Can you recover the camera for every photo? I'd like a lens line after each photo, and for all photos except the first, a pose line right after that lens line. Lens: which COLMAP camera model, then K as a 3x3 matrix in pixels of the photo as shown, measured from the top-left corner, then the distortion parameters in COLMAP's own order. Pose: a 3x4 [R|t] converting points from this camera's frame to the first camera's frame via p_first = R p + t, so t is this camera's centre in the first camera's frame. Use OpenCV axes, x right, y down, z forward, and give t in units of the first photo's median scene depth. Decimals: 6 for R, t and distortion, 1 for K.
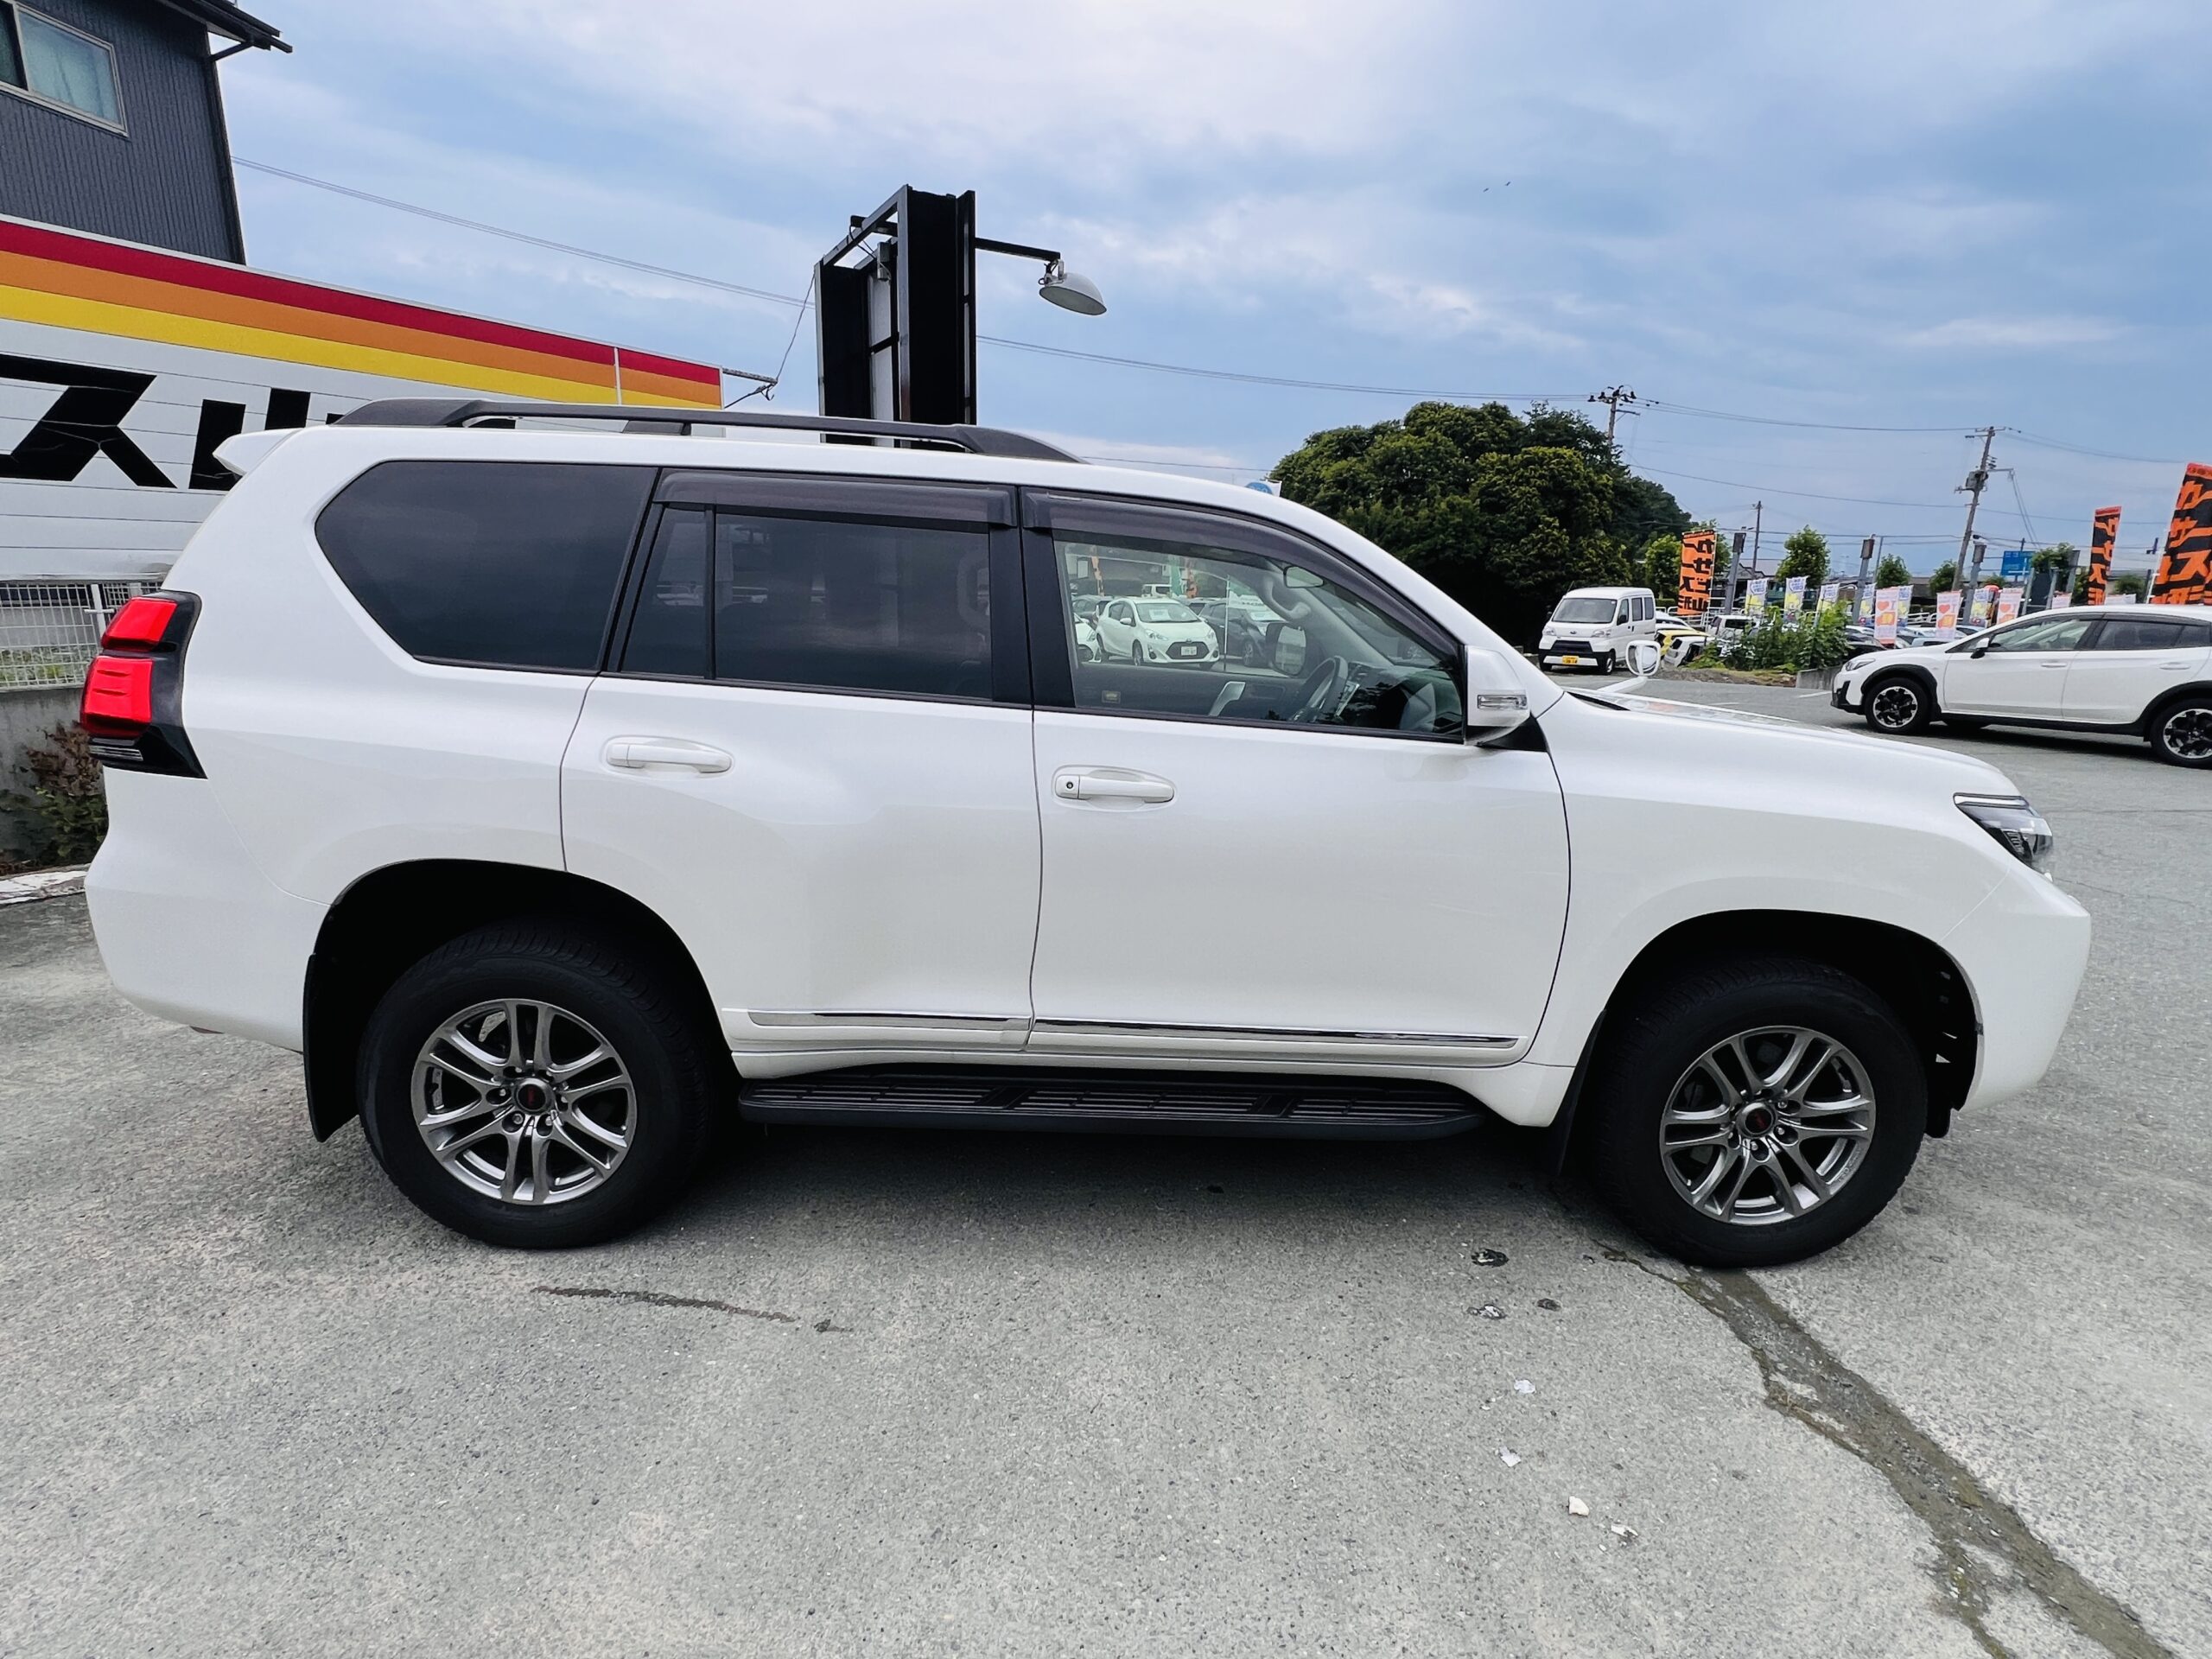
lens RADIAL K [[1093.6, 0, 1094.0], [0, 1093.6, 829.7], [0, 0, 1]] dist [-0.001228, 0.001309]
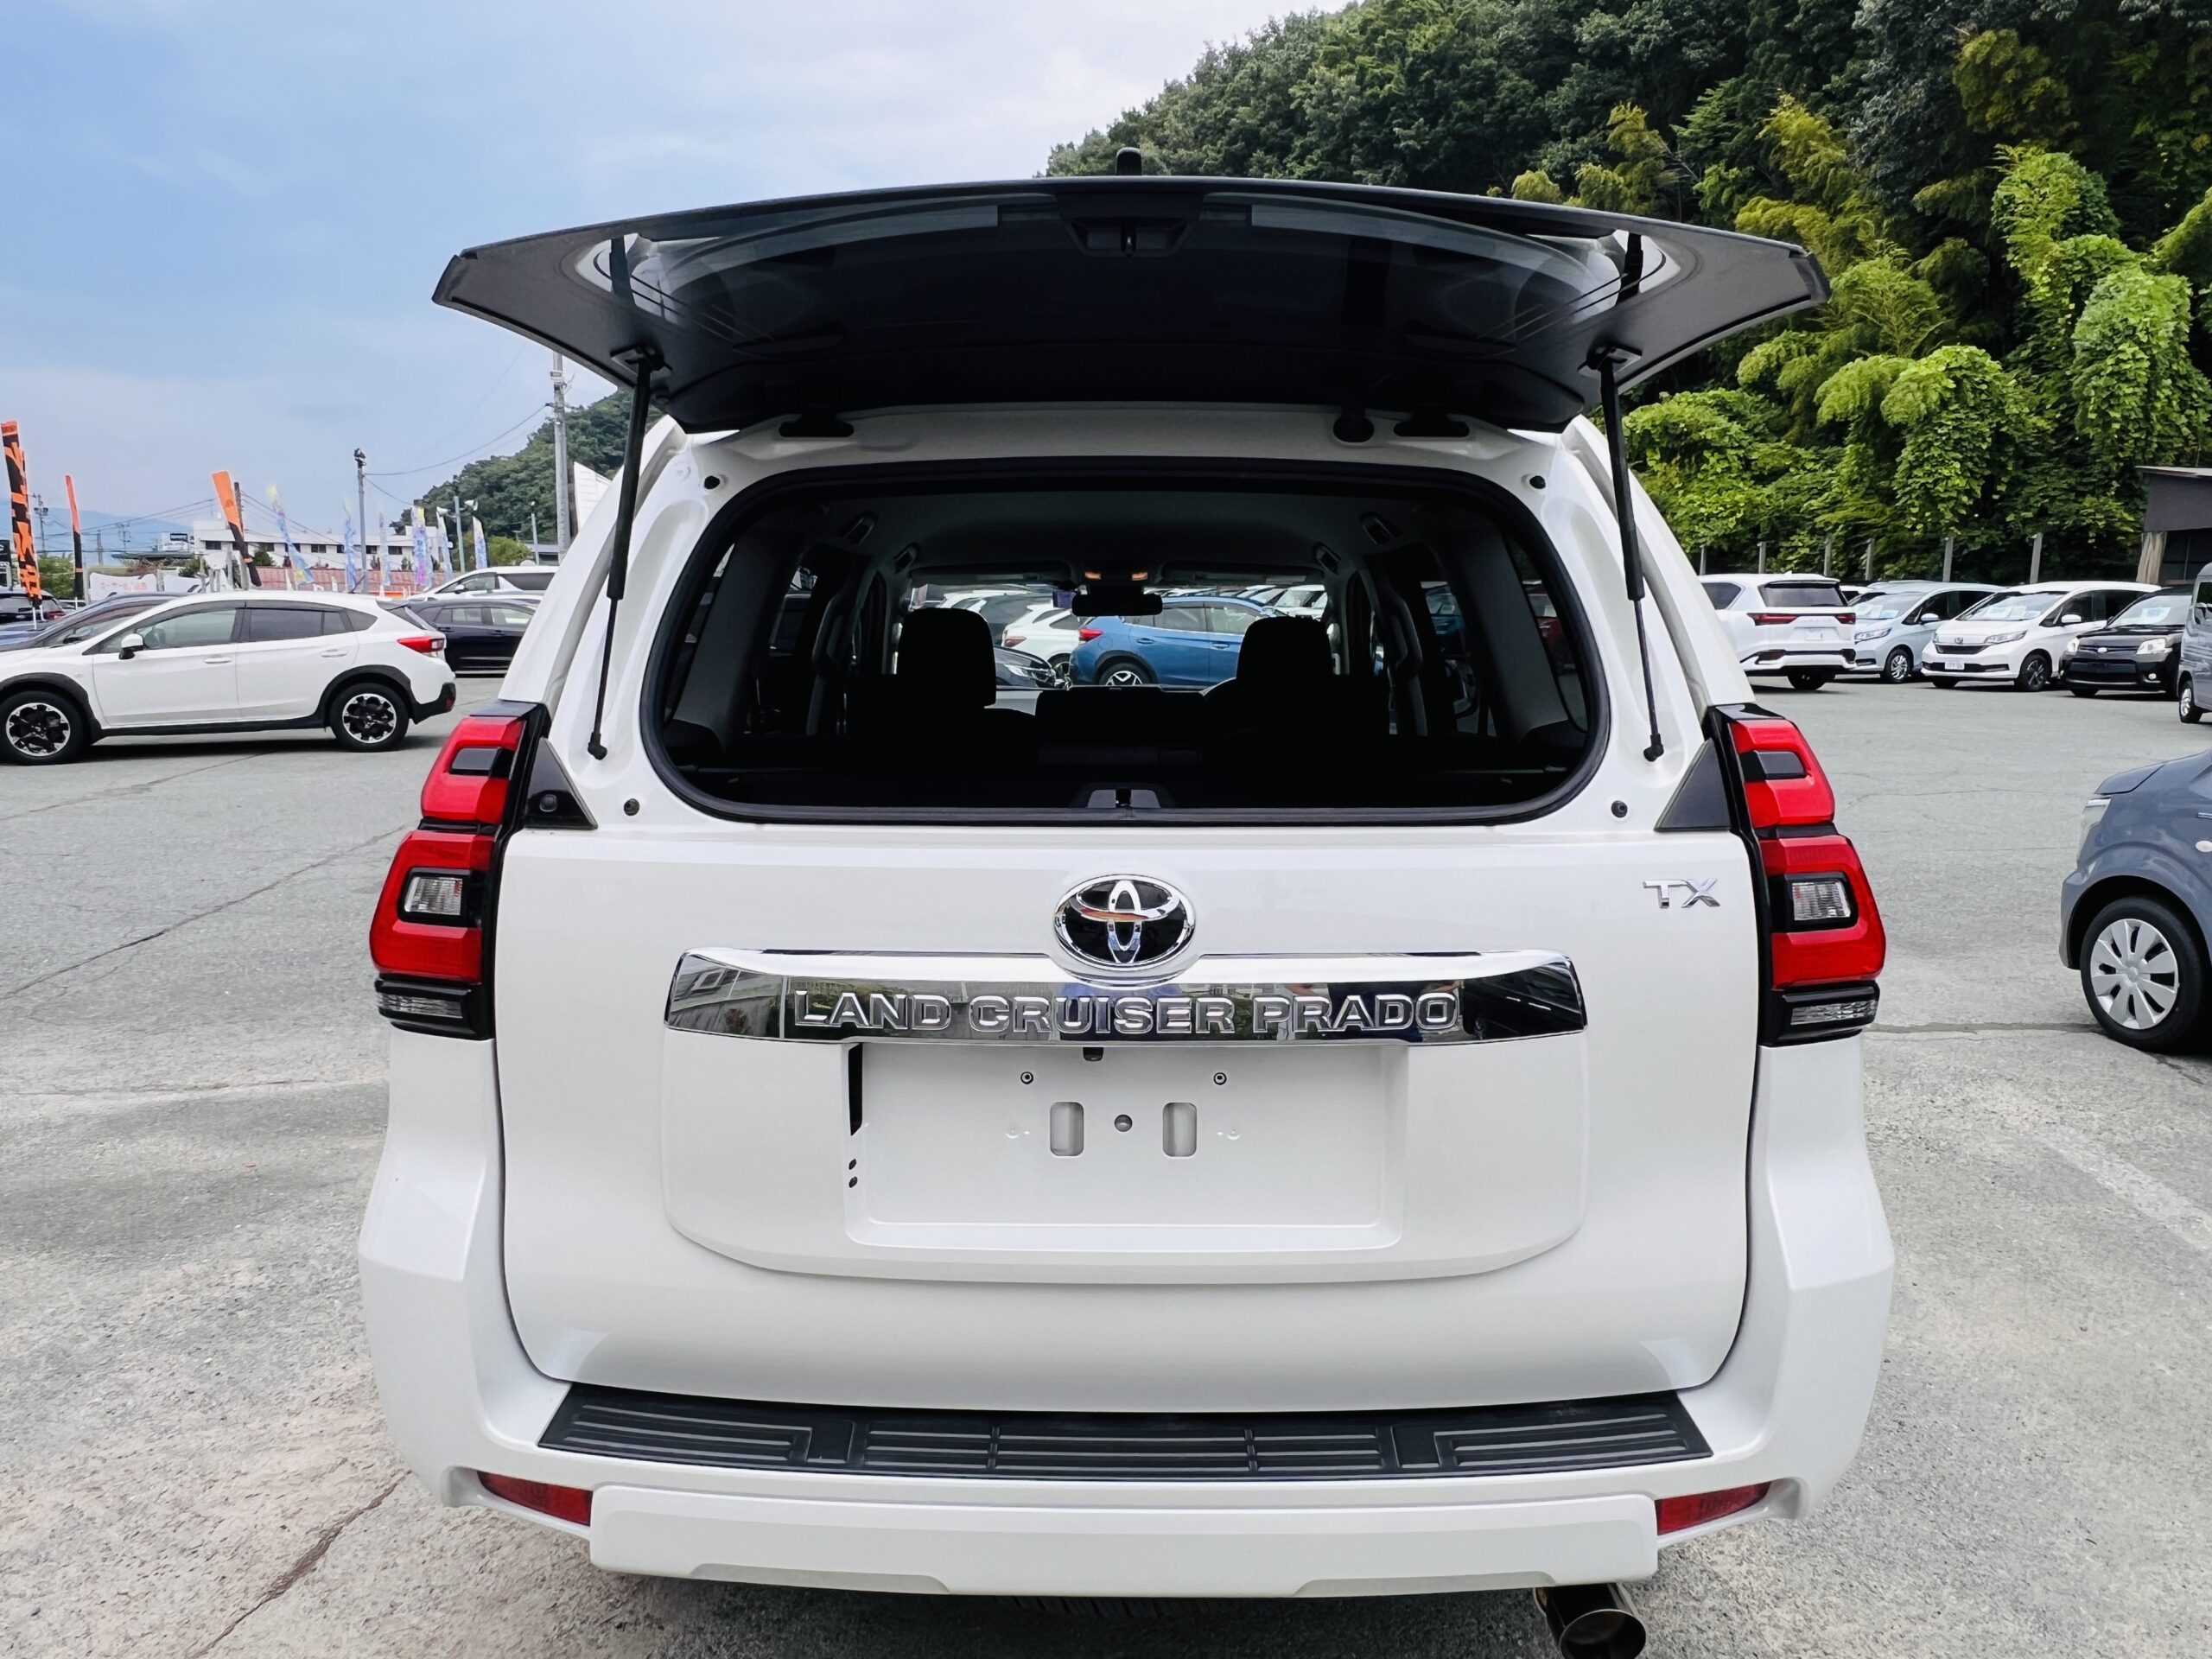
lens RADIAL K [[1538.4, 0, 1091.6], [0, 1538.4, 833.9], [0, 0, 1]] dist [-0.003155, 0.004280]
pose [[0.028511, -0.176644, 0.983862, -1.446736], [0.211827, 0.962976, 0.166755, -0.316437], [-0.976891, 0.203654, 0.064873, 1.134849]]
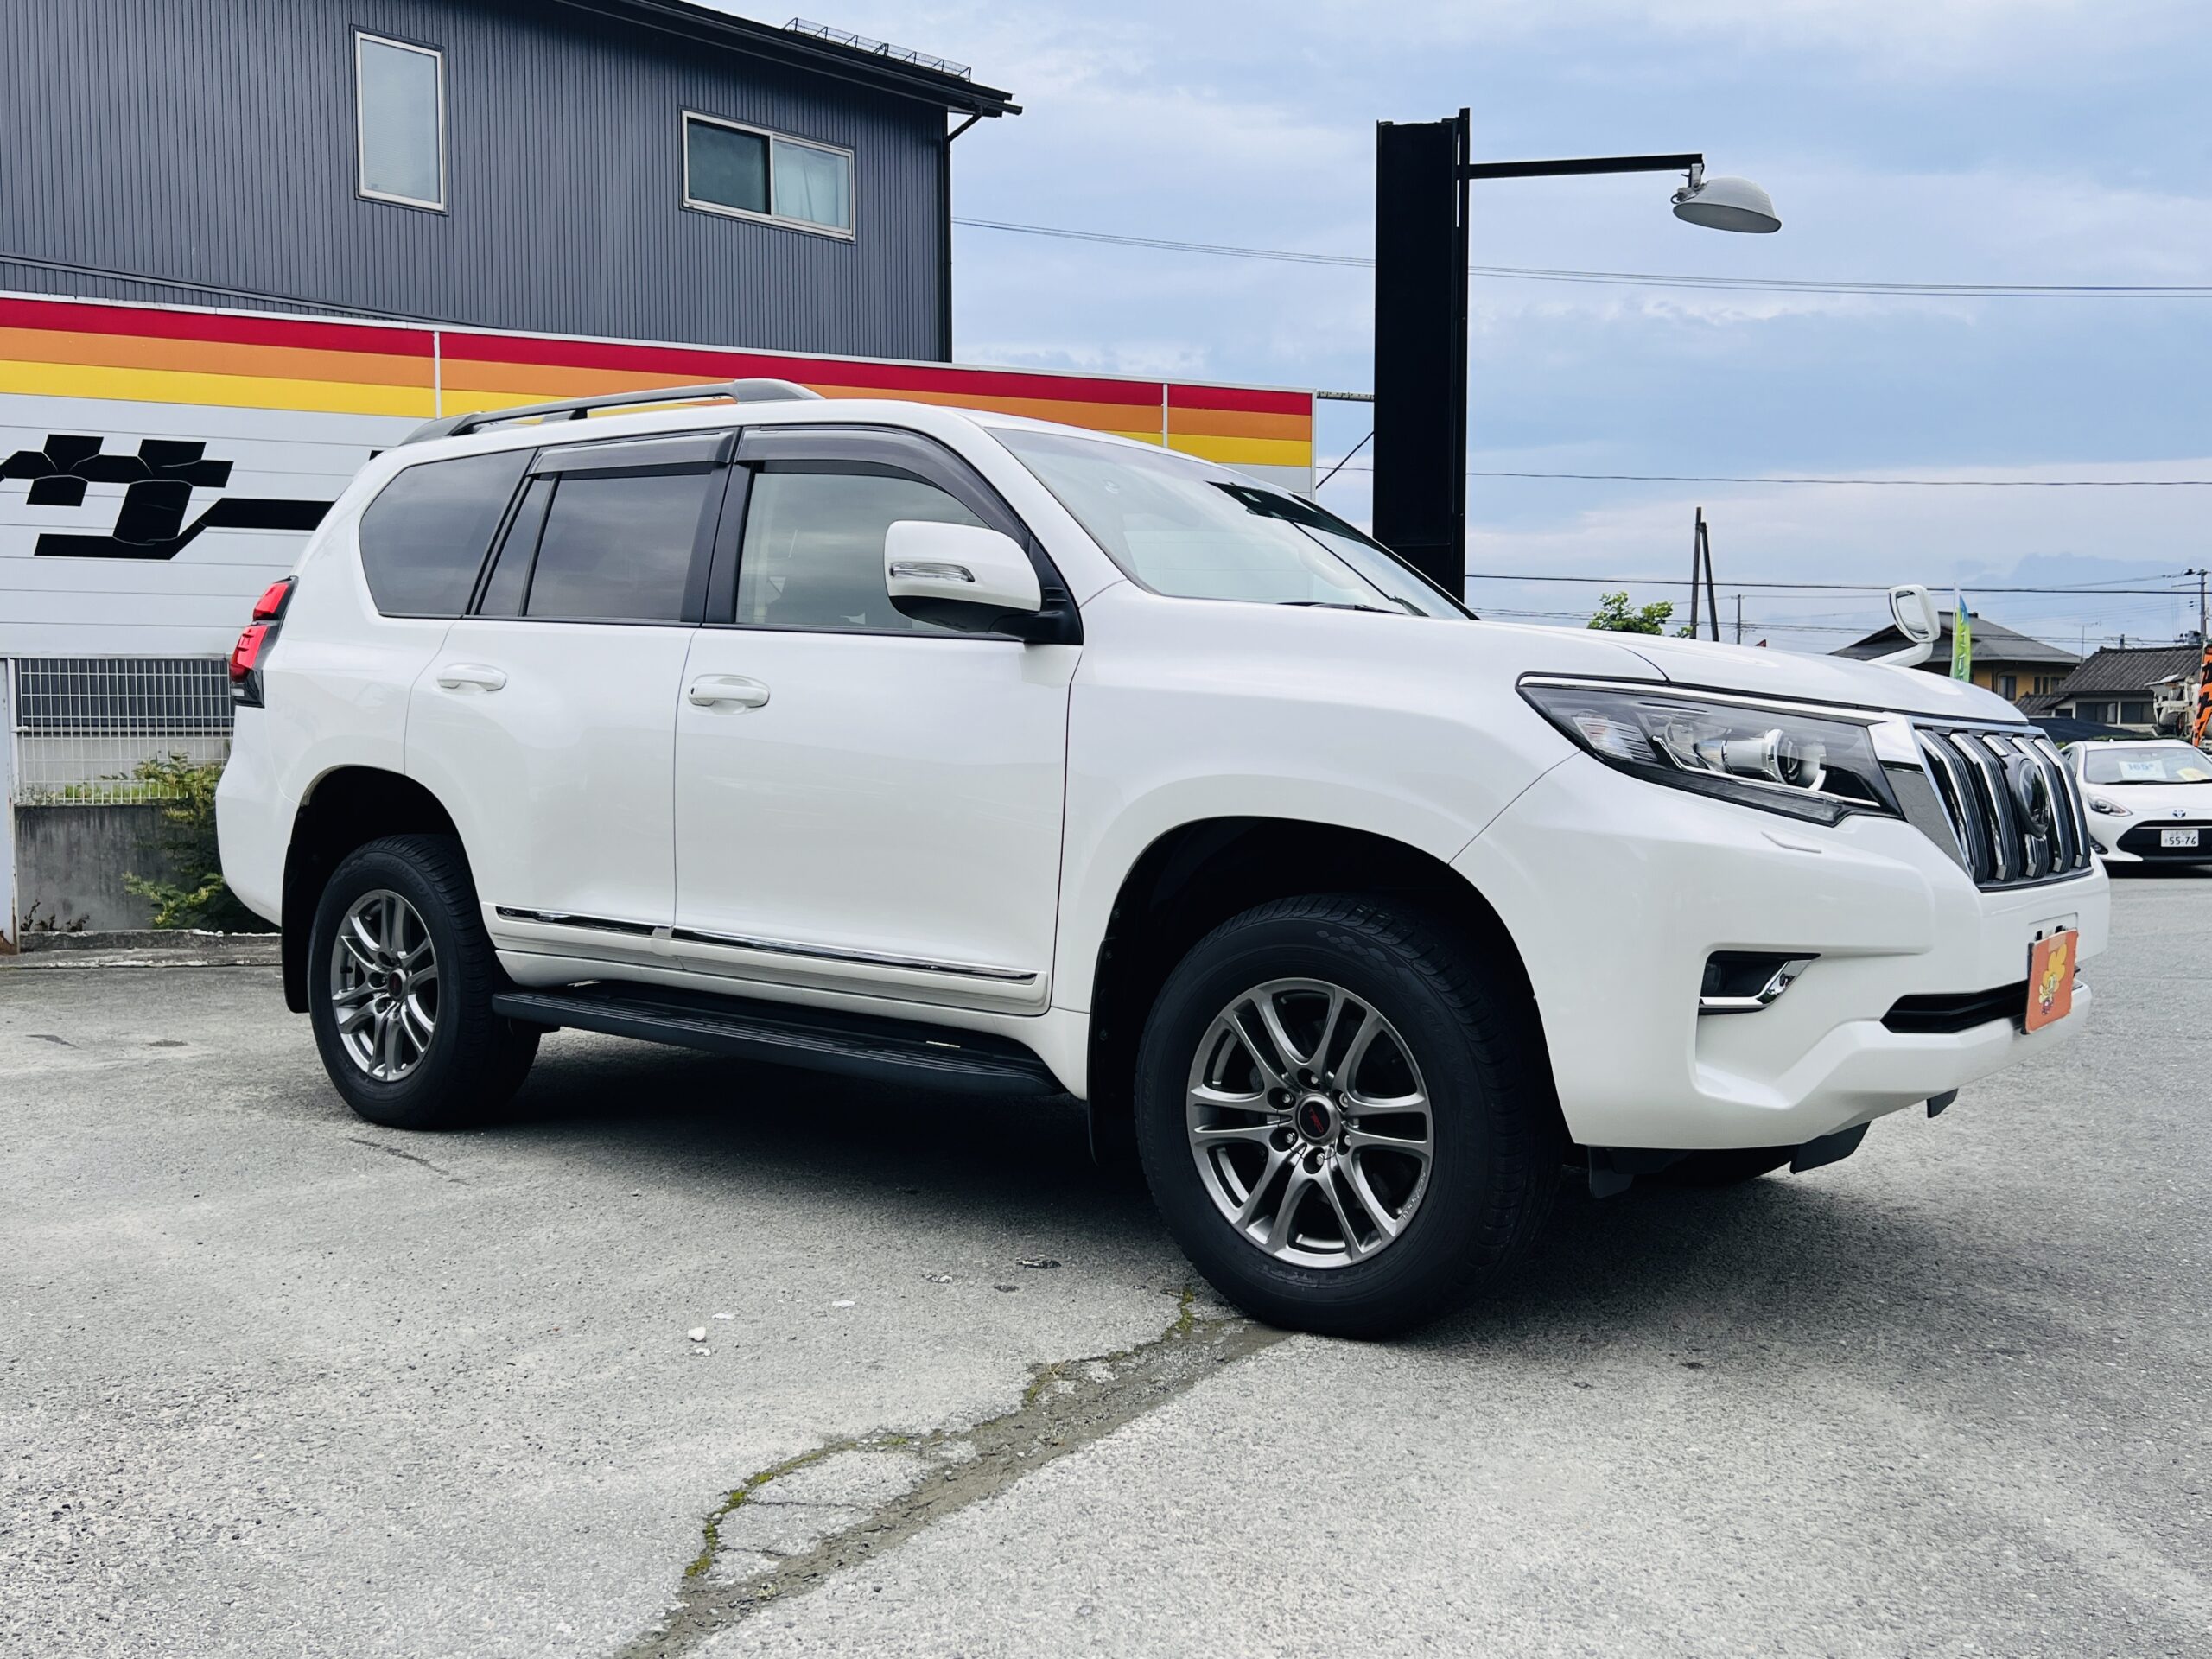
lens RADIAL K [[1918.7, 0, 1114.7], [0, 1918.7, 843.6], [0, 0, 1]] dist [0.054557, -0.054861]
pose [[0.783944, 0.014095, -0.620672, 1.235502], [-0.126832, 0.982294, -0.137888, 0.262426], [0.607738, 0.186818, 0.771851, -0.125663]]
